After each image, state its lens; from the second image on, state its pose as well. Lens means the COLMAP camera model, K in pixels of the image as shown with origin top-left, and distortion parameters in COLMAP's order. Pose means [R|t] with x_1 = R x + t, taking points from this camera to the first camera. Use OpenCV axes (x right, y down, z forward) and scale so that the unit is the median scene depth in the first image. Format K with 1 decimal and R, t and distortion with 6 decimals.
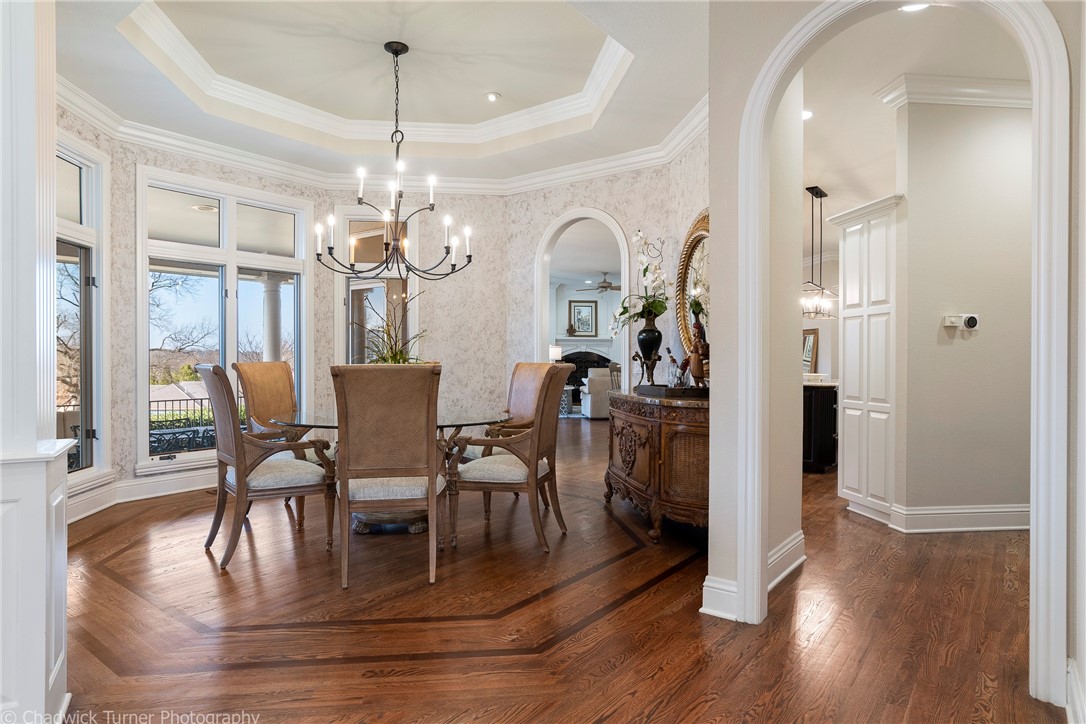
lens RADIAL K [[622.2, 0, 543.0], [0, 622.2, 362.0], [0, 0, 1]] dist [-0.035677, 0.000063]
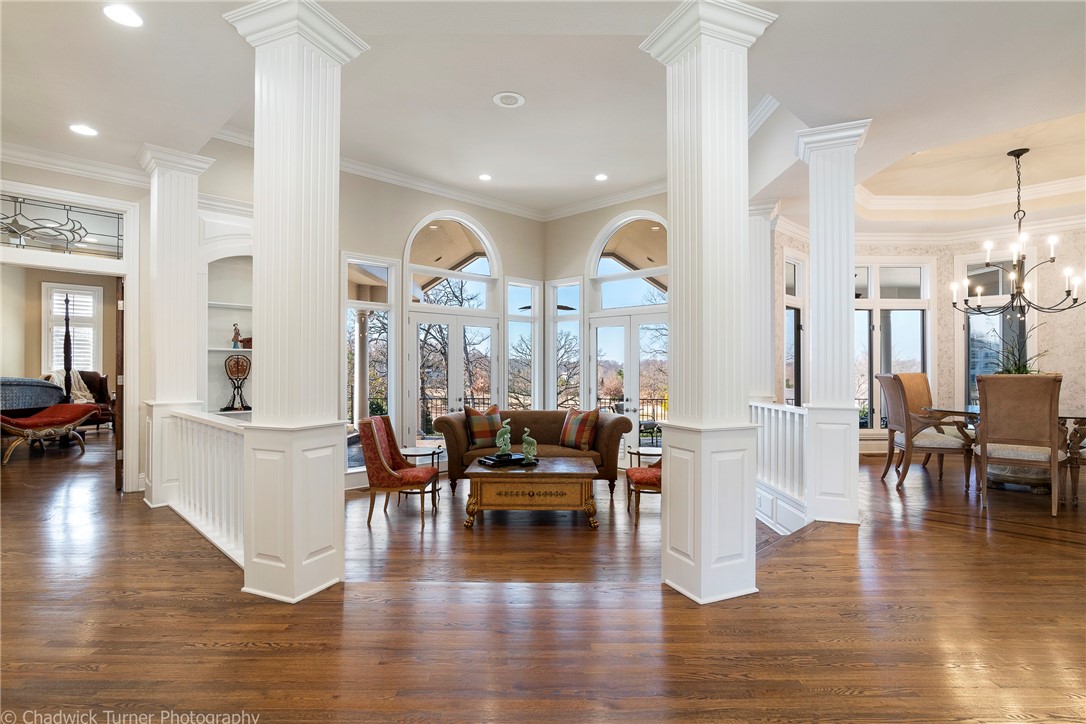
lens RADIAL K [[553.2, 0, 549.3], [0, 553.2, 365.1], [0, 0, 1]] dist [-0.000626, 0.001250]
pose [[0.611997, -0.004980, -0.790845, 0.103638], [-0.005711, 0.999926, -0.010716, 0.000879], [0.790840, 0.011075, 0.611923, -0.611182]]
